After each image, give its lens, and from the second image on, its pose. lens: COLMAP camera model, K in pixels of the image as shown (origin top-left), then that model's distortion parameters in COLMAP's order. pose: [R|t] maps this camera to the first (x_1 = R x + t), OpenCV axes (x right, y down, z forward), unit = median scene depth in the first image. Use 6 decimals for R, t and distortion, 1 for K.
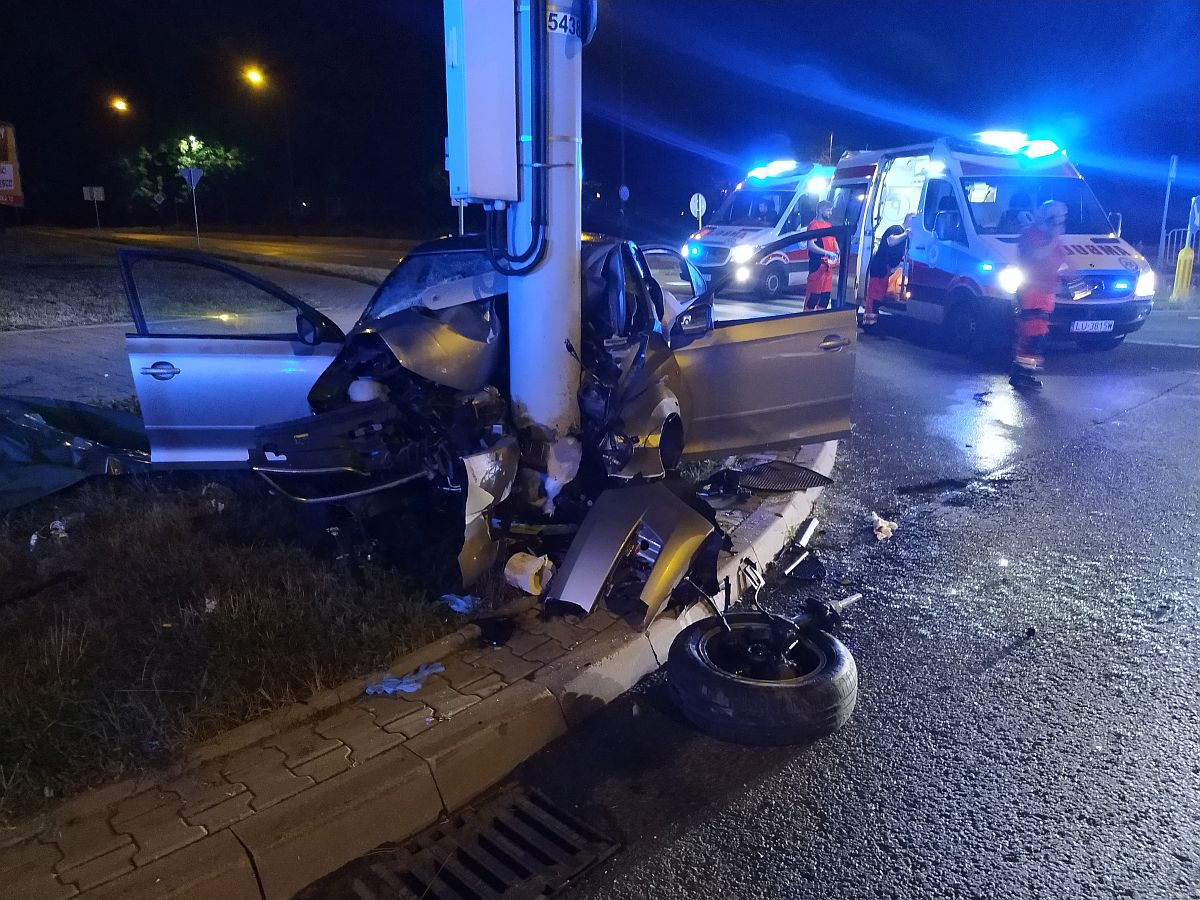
lens RADIAL K [[863.8, 0, 600.0], [0, 863.8, 450.0], [0, 0, 1]] dist [-0.005021, -0.005436]
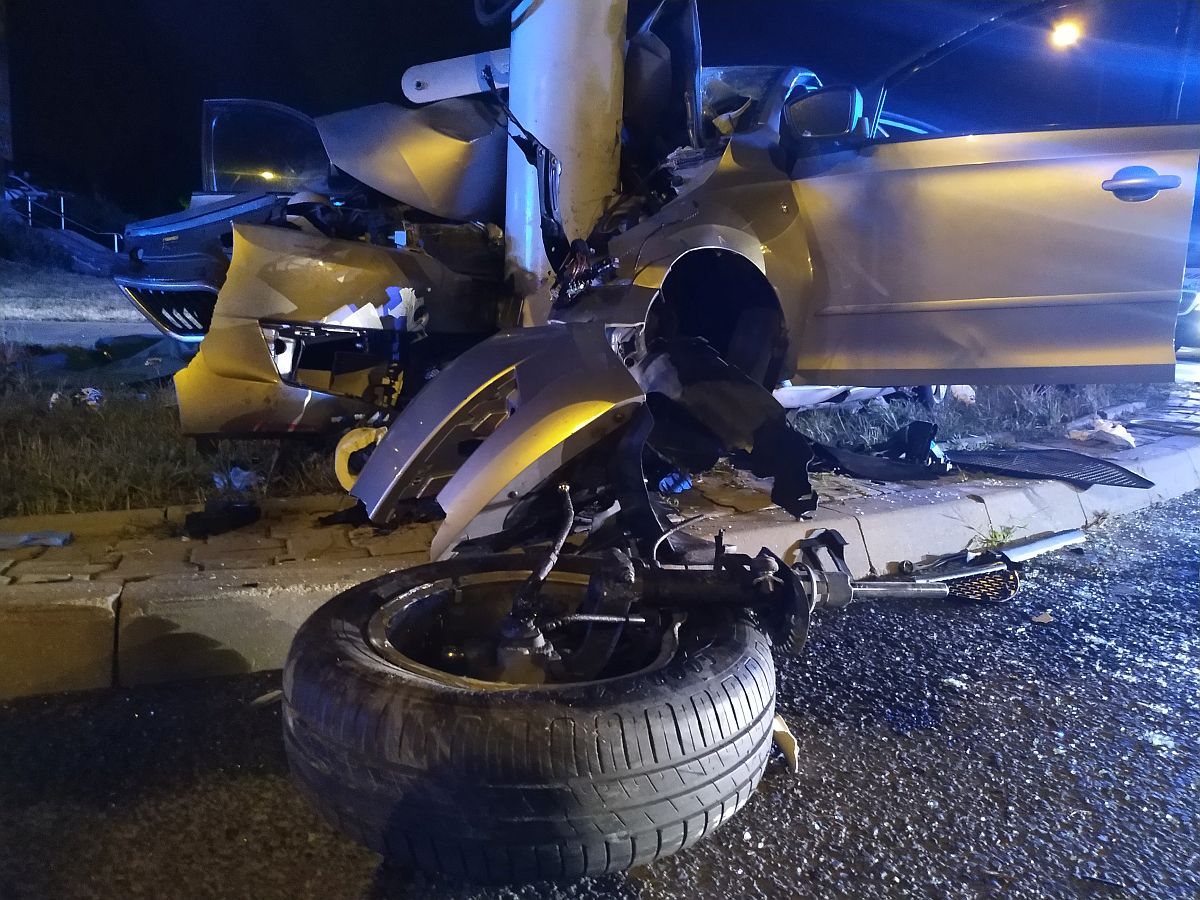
lens RADIAL K [[868.4, 0, 603.7], [0, 868.4, 460.9], [0, 0, 1]] dist [-0.008409, -0.004800]
pose [[0.875577, 0.108316, -0.470779, 0.289345], [-0.151691, 0.986893, -0.055058, 0.132461], [0.458645, 0.119621, 0.880531, 0.489036]]
